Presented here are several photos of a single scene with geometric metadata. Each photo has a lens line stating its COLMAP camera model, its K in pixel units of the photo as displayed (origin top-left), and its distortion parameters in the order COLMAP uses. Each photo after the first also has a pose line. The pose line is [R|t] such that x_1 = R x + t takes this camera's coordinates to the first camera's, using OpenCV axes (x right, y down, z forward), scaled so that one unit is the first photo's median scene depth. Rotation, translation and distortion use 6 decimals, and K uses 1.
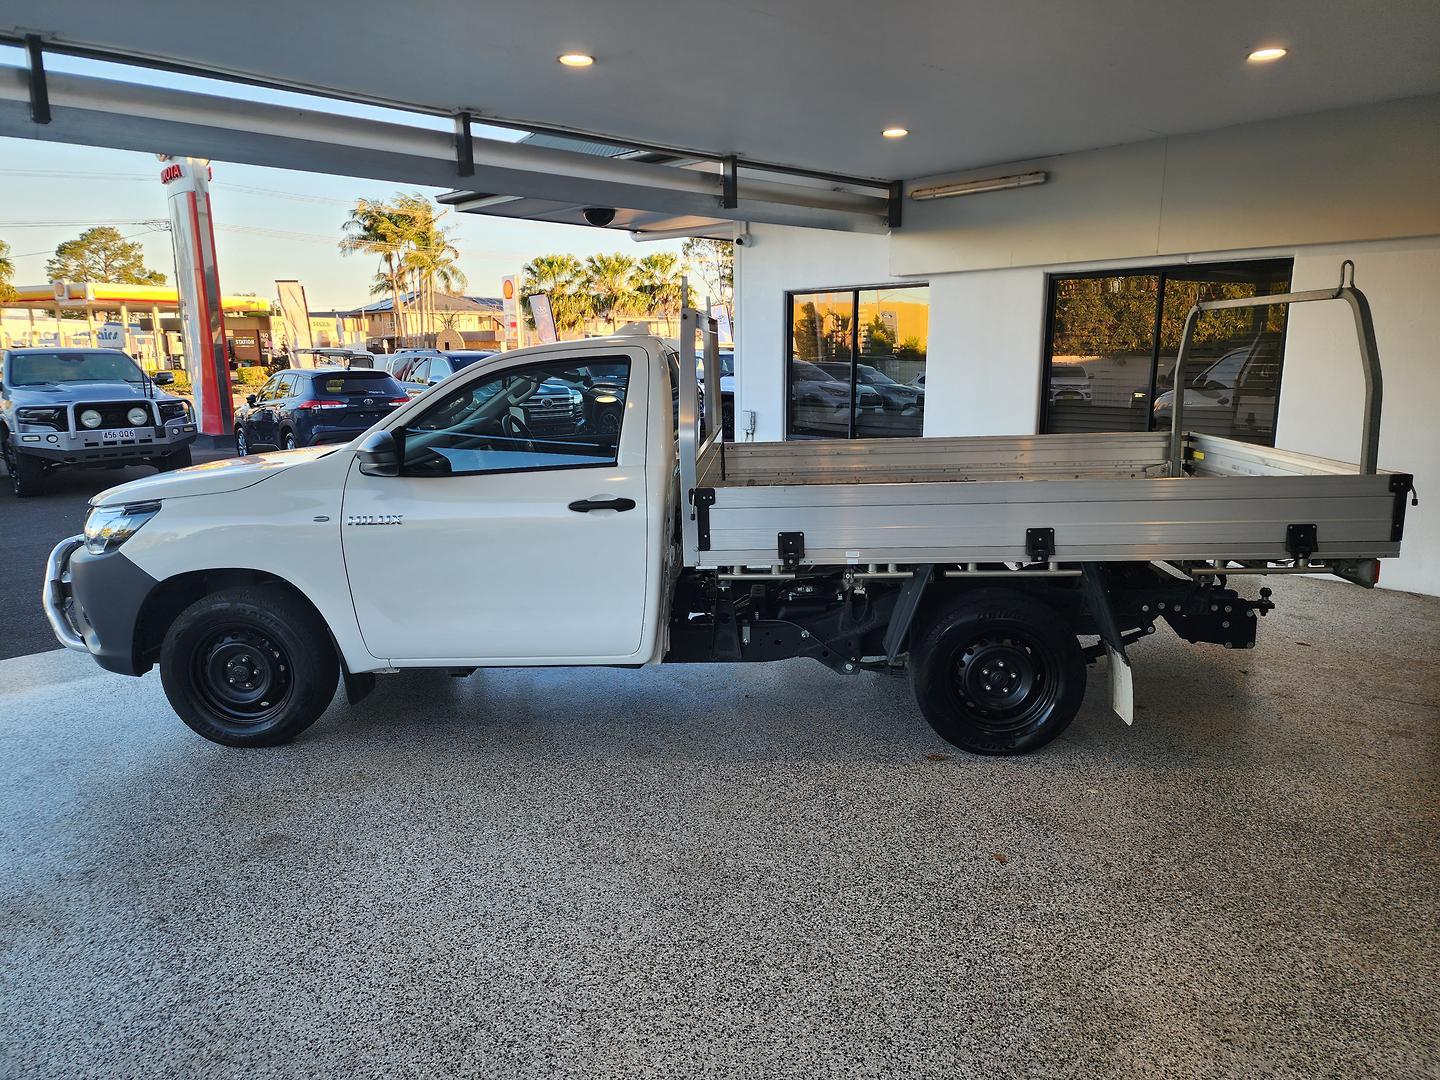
lens RADIAL K [[992.7, 0, 722.7], [0, 992.7, 537.1], [0, 0, 1]] dist [0.029481, -0.004720]
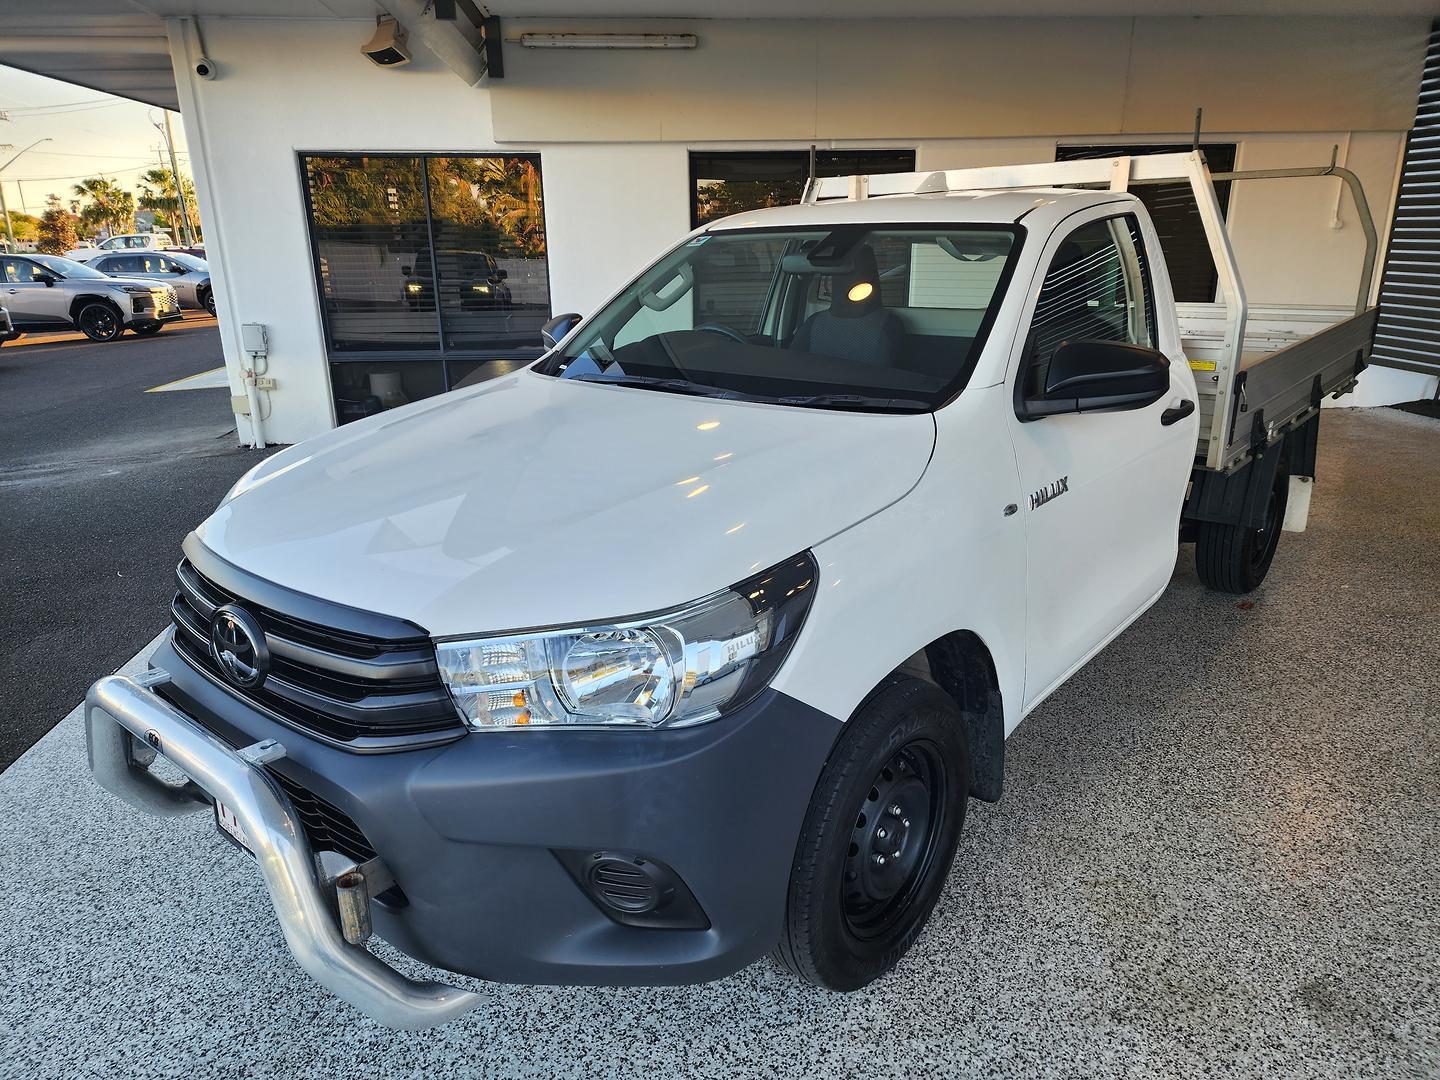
lens RADIAL K [[992.7, 0, 713.6], [0, 992.7, 546.7], [0, 0, 1]] dist [0.029481, -0.004720]
pose [[0.594604, -0.239664, 0.767468, -0.493390], [0.160899, 0.970700, 0.178471, -0.065486], [-0.787755, 0.017366, 0.615744, 0.415467]]
